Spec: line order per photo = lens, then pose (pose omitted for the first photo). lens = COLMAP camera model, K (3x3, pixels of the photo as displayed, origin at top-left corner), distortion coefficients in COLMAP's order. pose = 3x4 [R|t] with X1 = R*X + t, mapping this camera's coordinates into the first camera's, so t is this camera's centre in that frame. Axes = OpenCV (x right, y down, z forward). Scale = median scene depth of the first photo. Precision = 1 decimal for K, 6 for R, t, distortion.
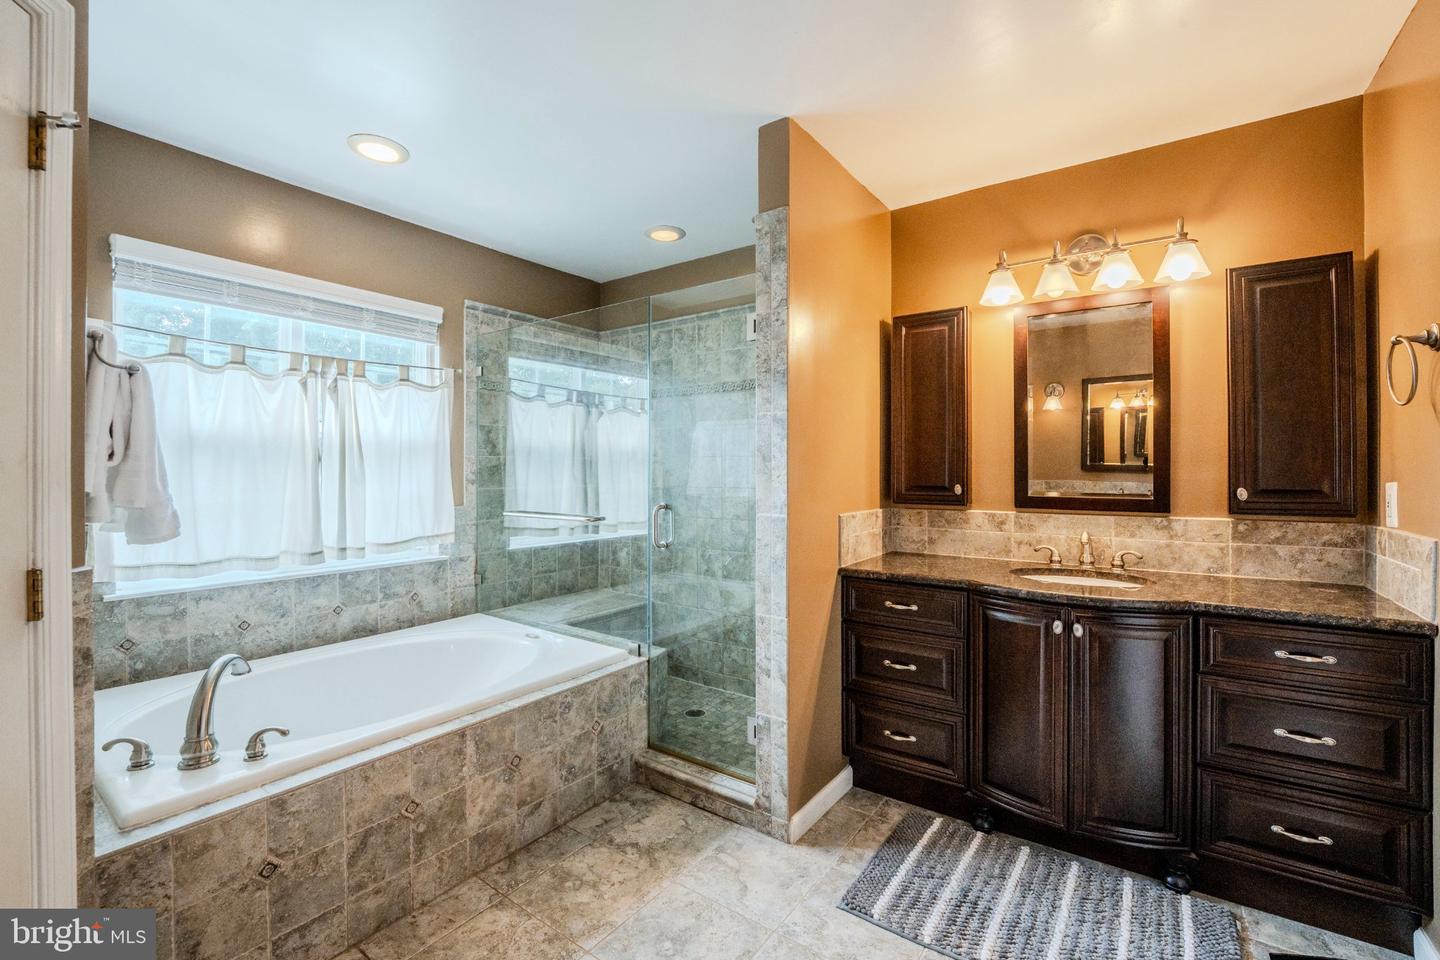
lens RADIAL K [[600.0, 0, 720.0], [0, 600.0, 480.0], [0, 0, 1]] dist [-0.025957, 0.000049]
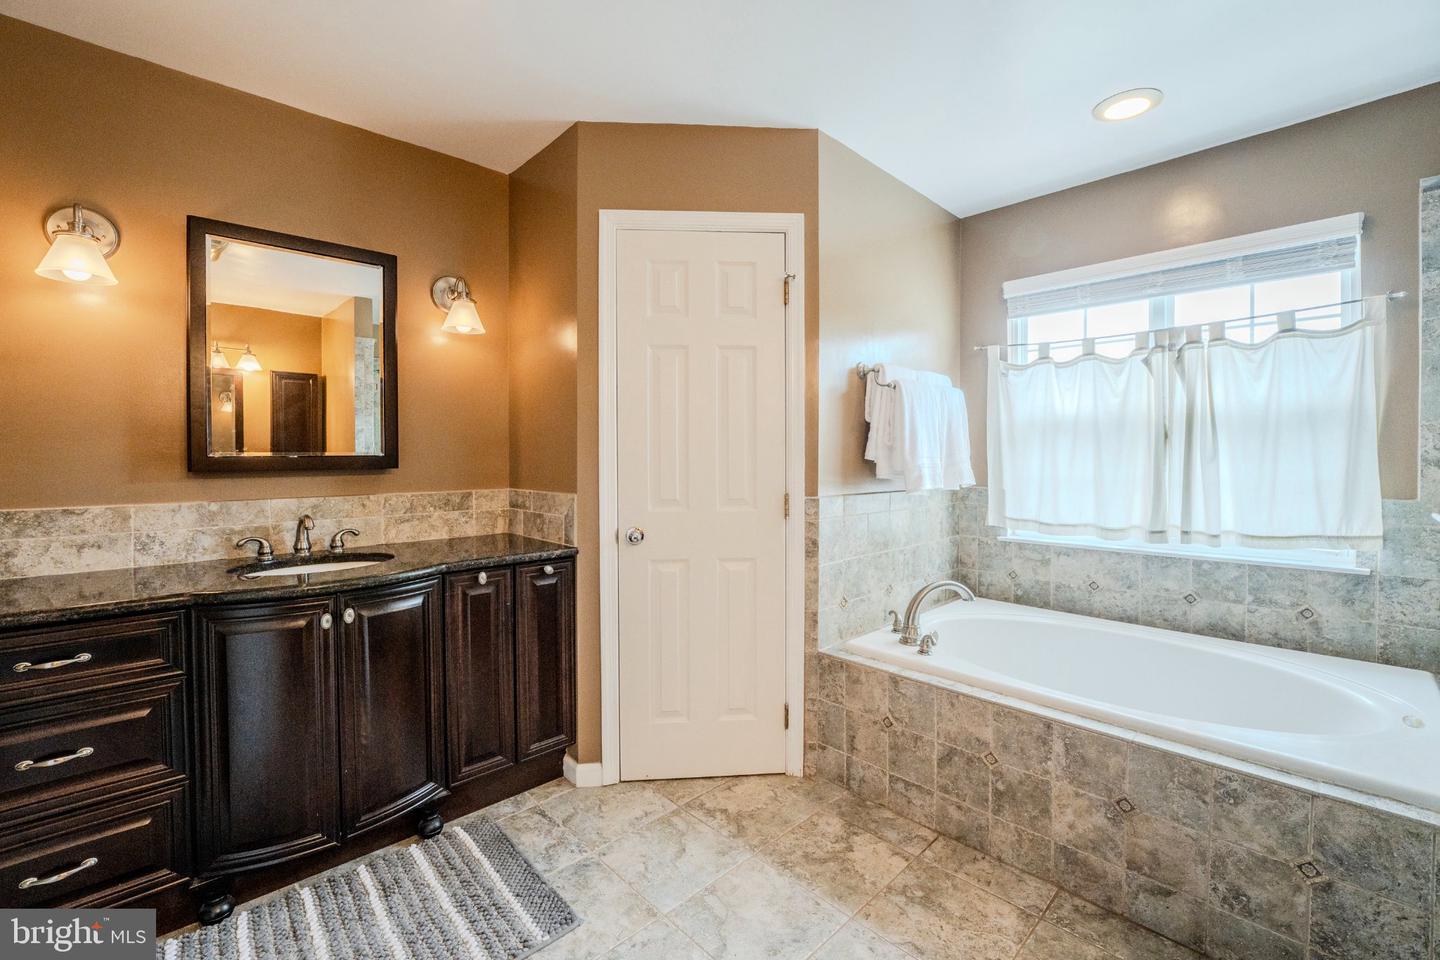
lens RADIAL K [[594.0, 0, 718.9], [0, 594.0, 468.2], [0, 0, 1]] dist [-0.021775, 0.000137]
pose [[-0.176201, 0.018471, -0.984181, 0.445769], [-0.013764, 0.999680, 0.021226, 0.008120], [0.984258, 0.017287, -0.175890, 0.509511]]
